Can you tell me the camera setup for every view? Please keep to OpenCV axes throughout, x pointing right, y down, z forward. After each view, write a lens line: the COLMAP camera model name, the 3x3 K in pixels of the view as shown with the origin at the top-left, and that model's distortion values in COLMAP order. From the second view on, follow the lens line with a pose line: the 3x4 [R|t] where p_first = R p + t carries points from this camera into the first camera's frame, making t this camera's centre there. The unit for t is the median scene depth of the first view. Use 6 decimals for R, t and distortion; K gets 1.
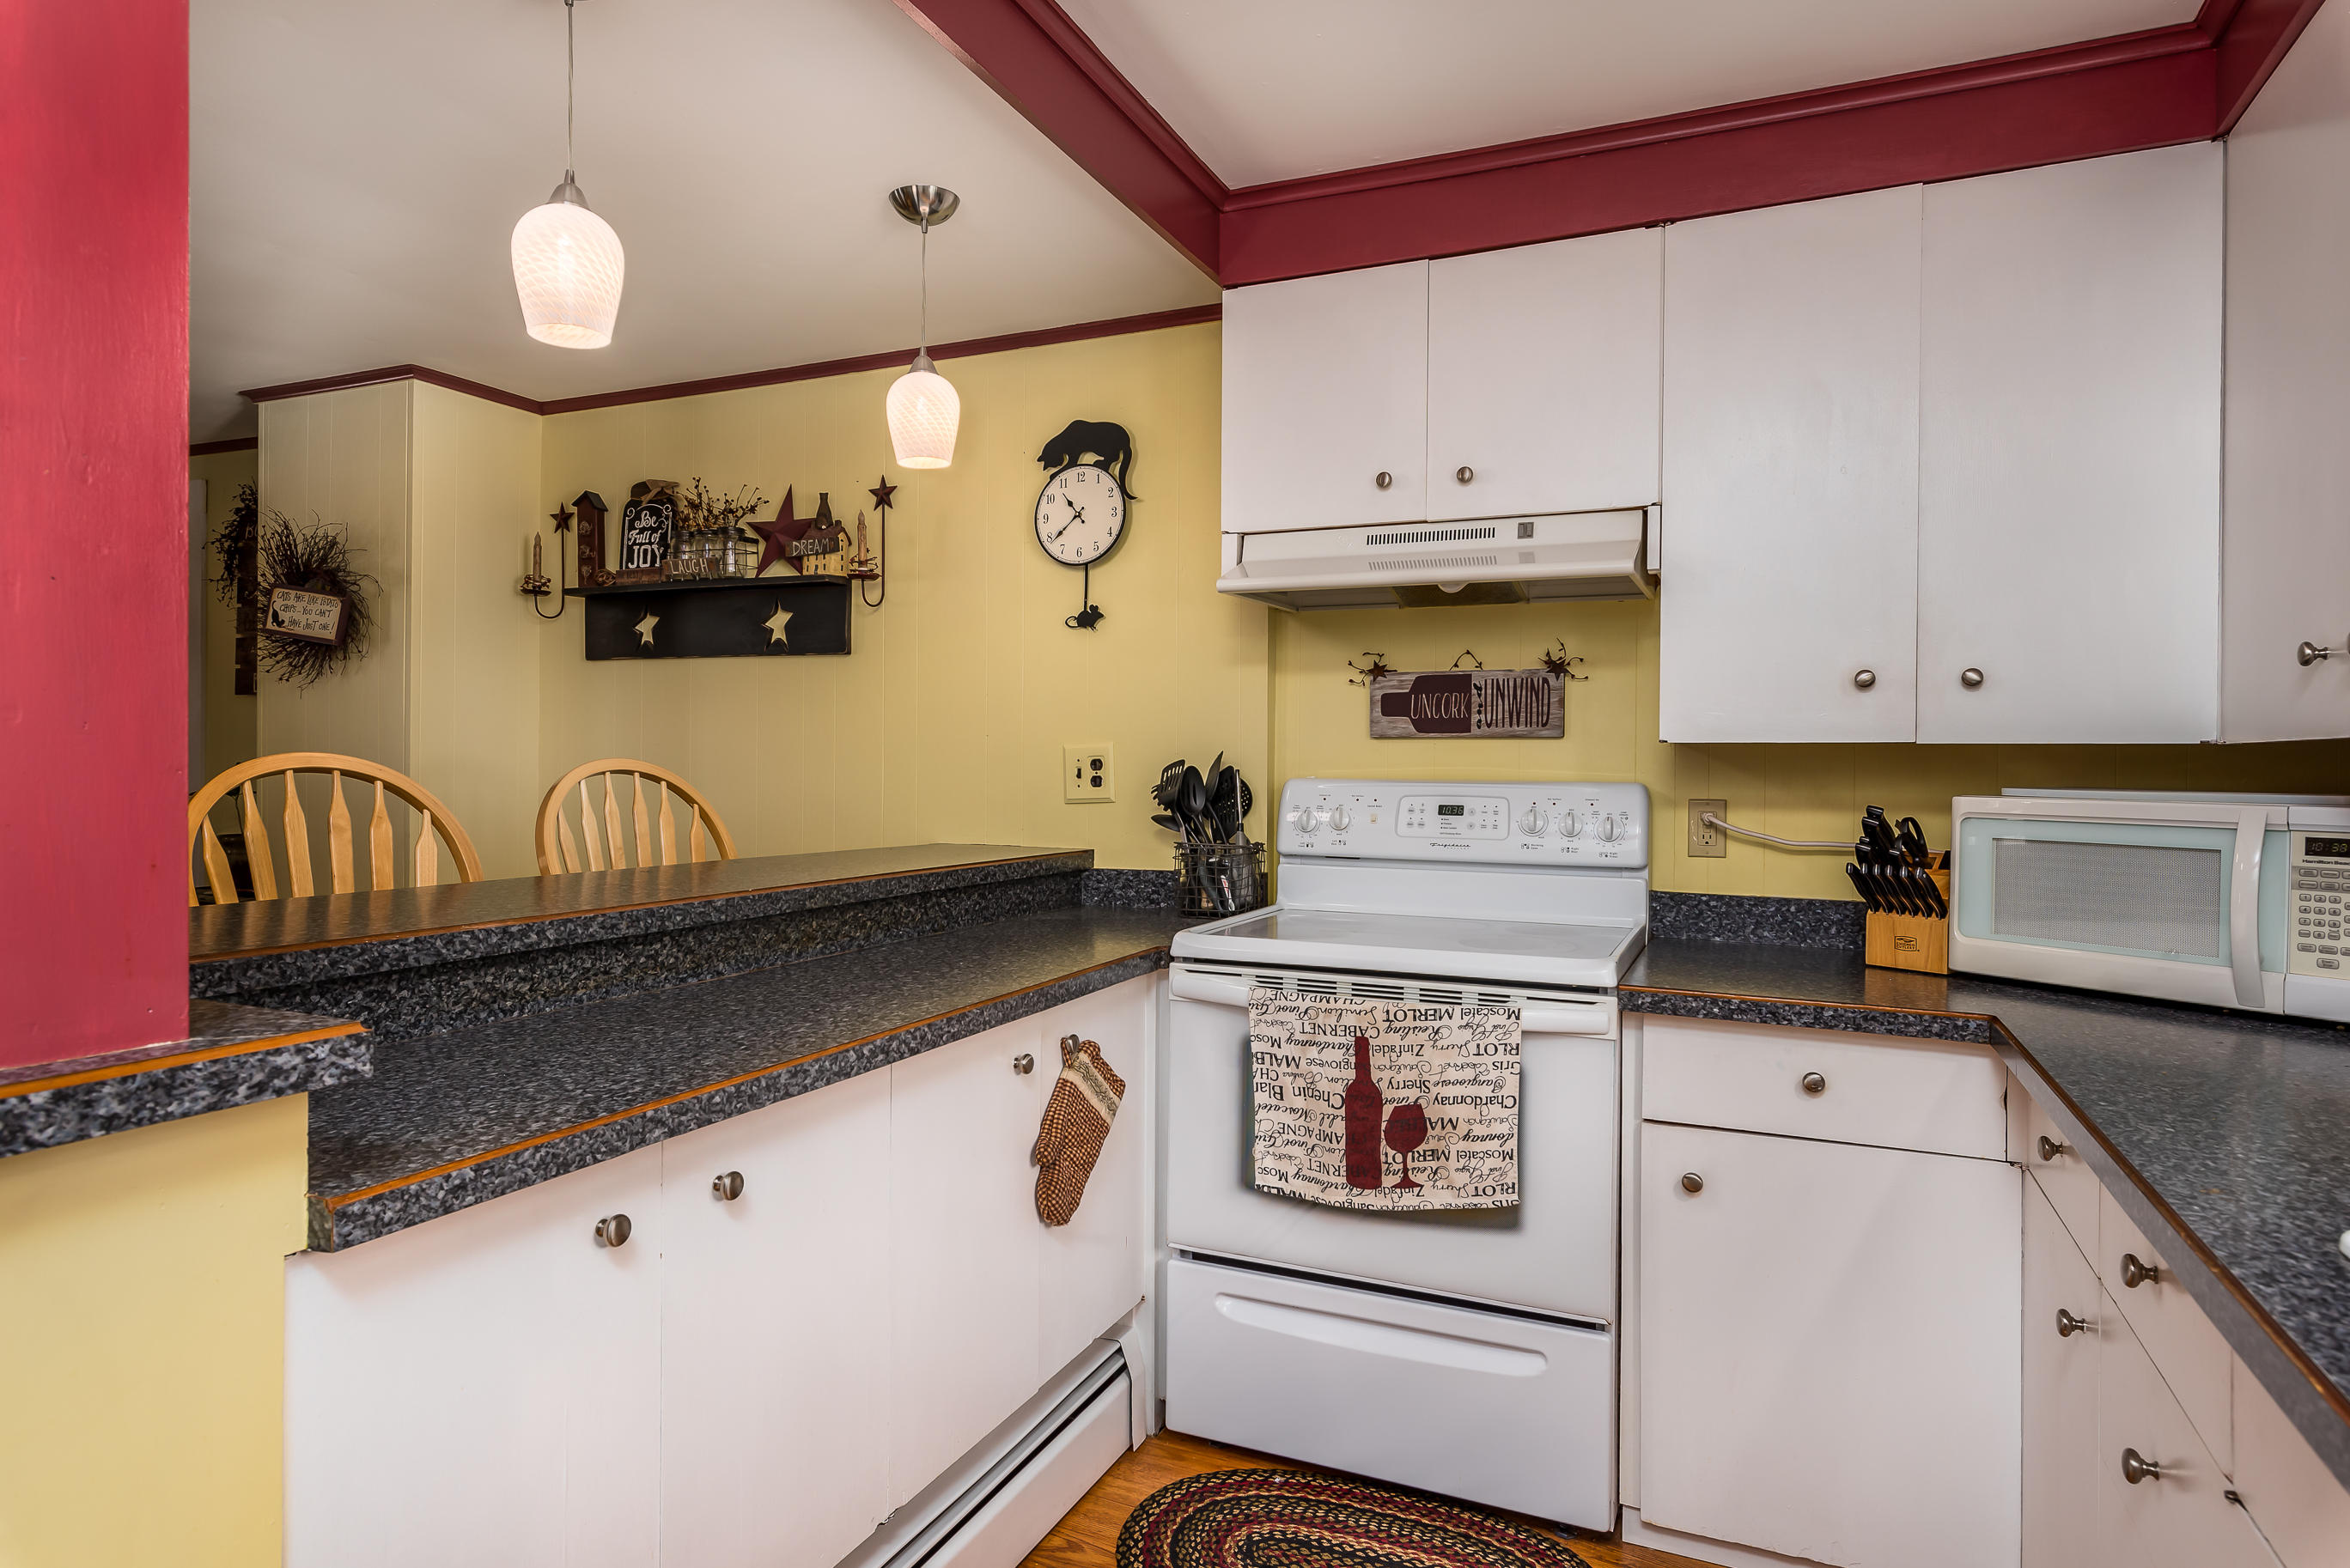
lens RADIAL K [[1325.8, 0, 1172.9], [0, 1325.8, 775.1], [0, 0, 1]] dist [-0.003830, -0.000635]
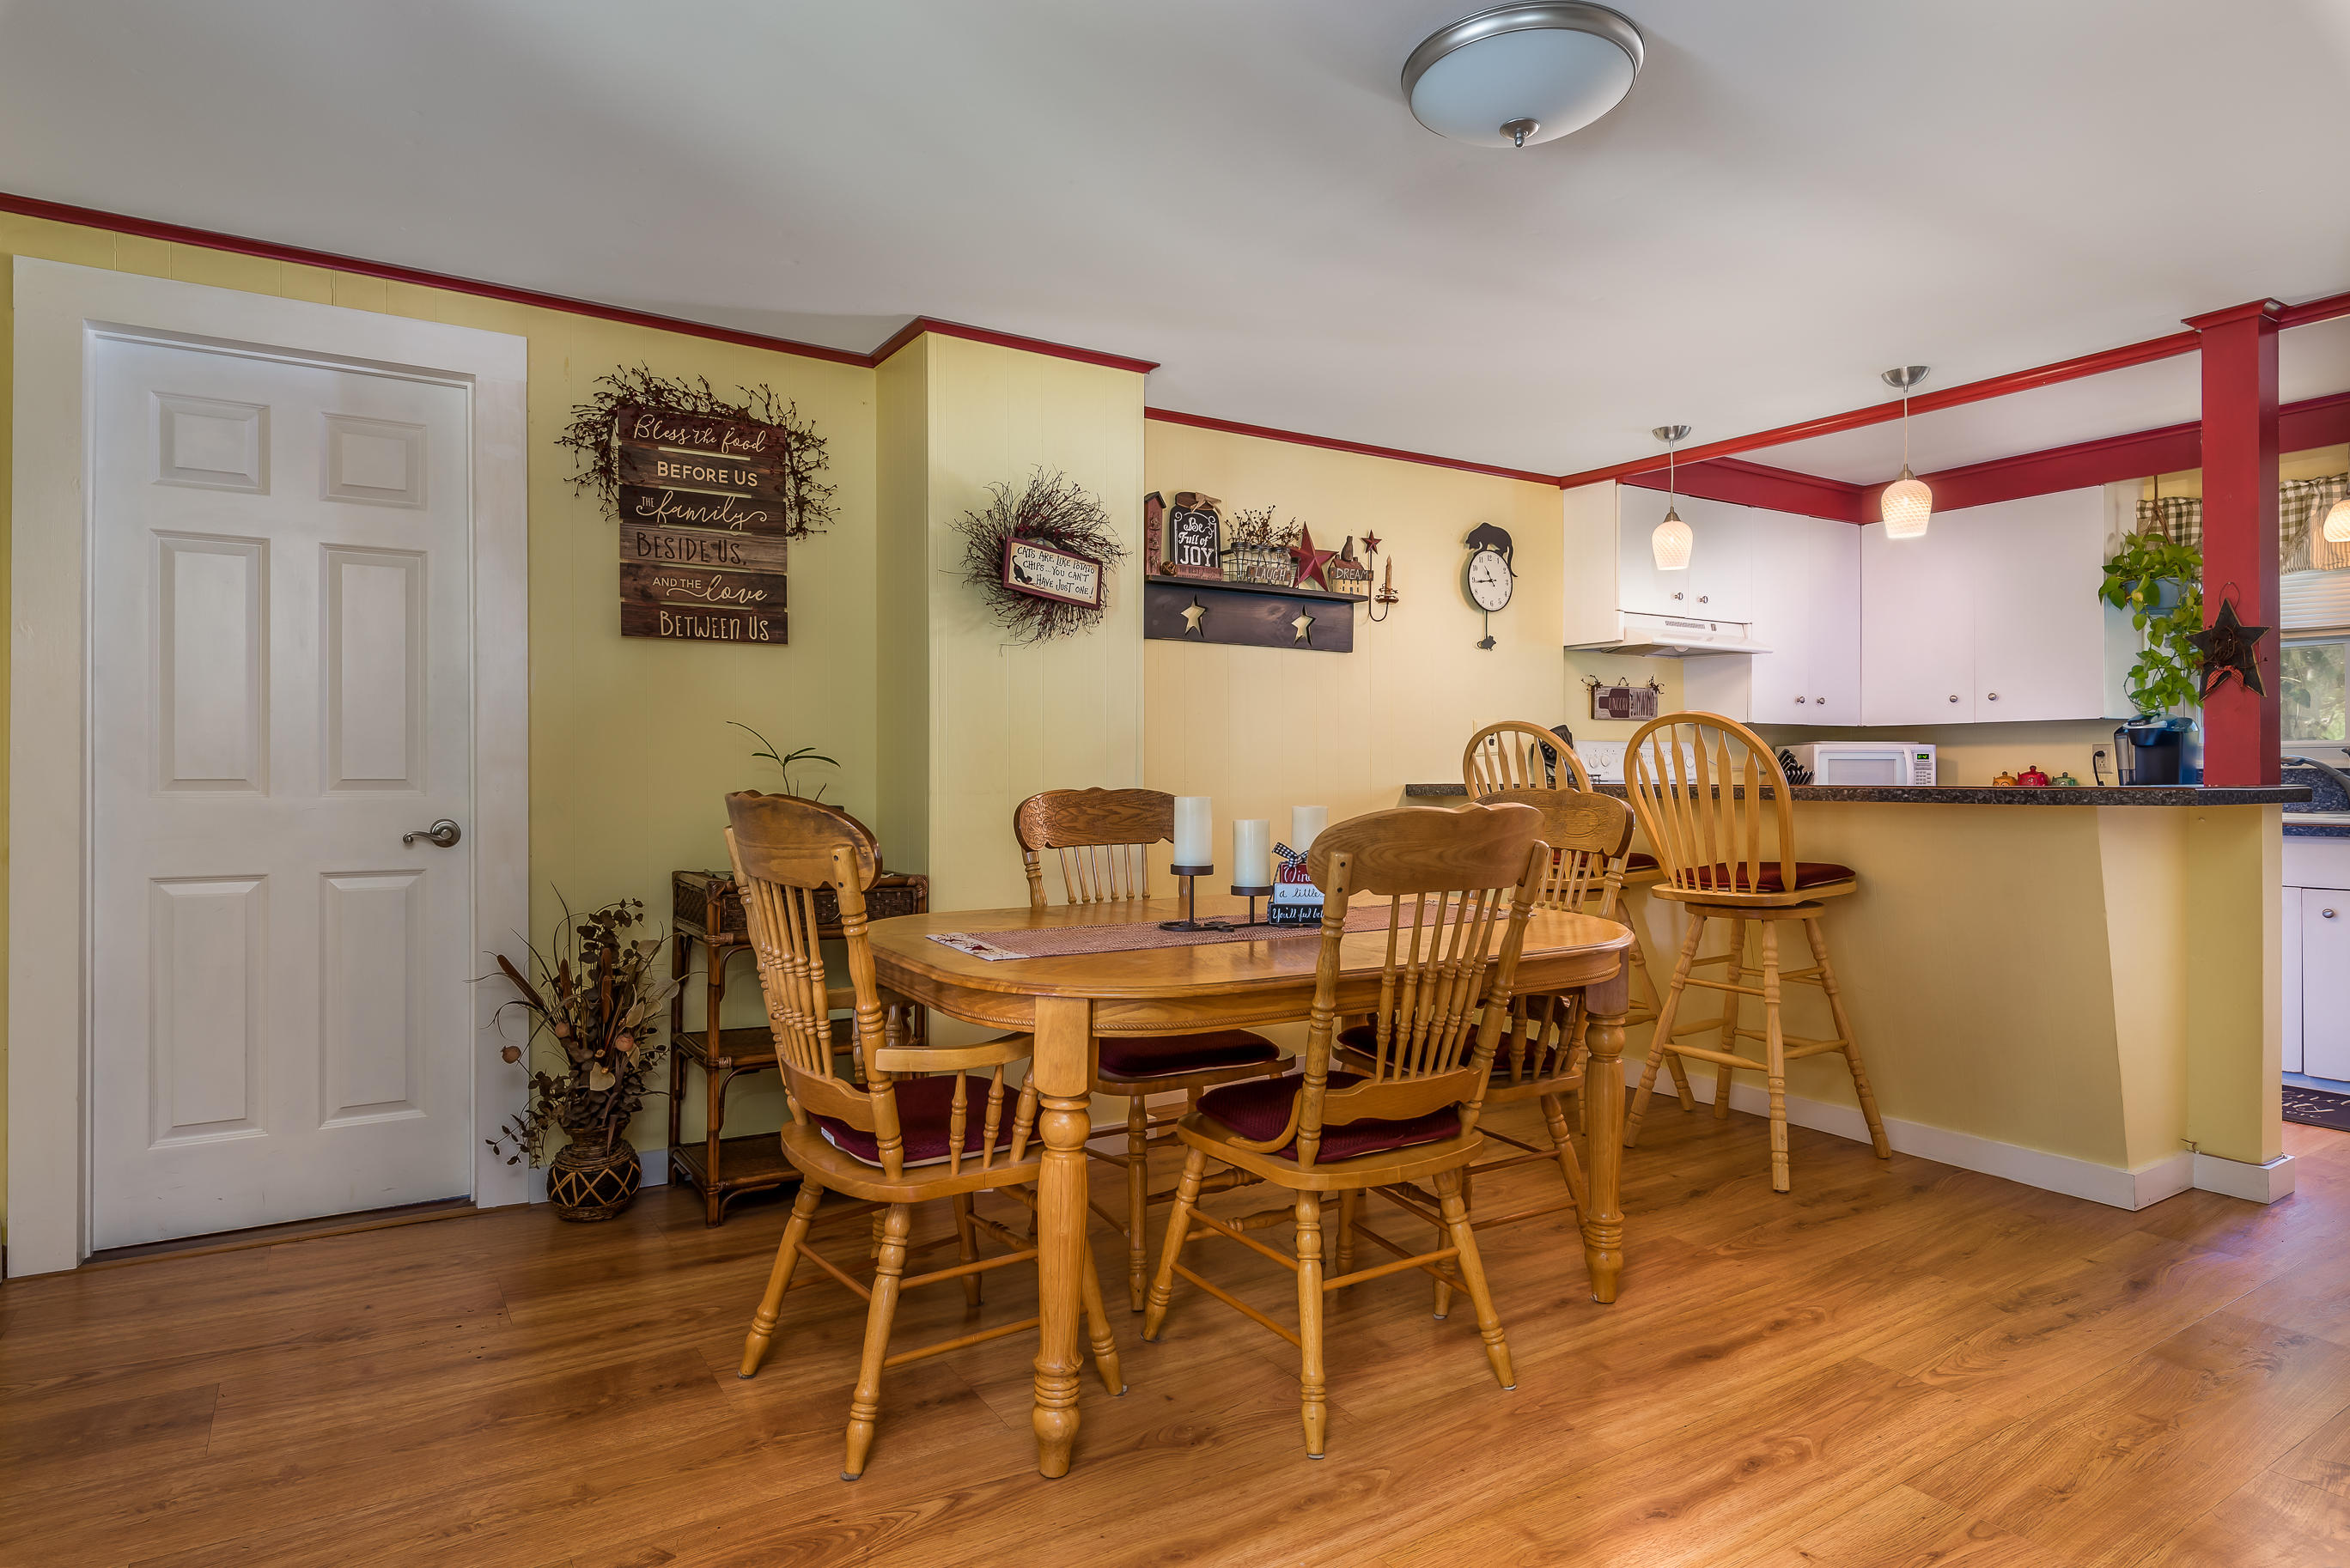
lens RADIAL K [[1325.8, 0, 1174.4], [0, 1325.8, 773.7], [0, 0, 1]] dist [-0.003830, -0.000635]
pose [[0.552673, -0.011157, 0.833324, -1.482797], [0.013160, 0.999903, 0.004659, 0.027917], [-0.833294, 0.008392, 0.552766, 0.371426]]
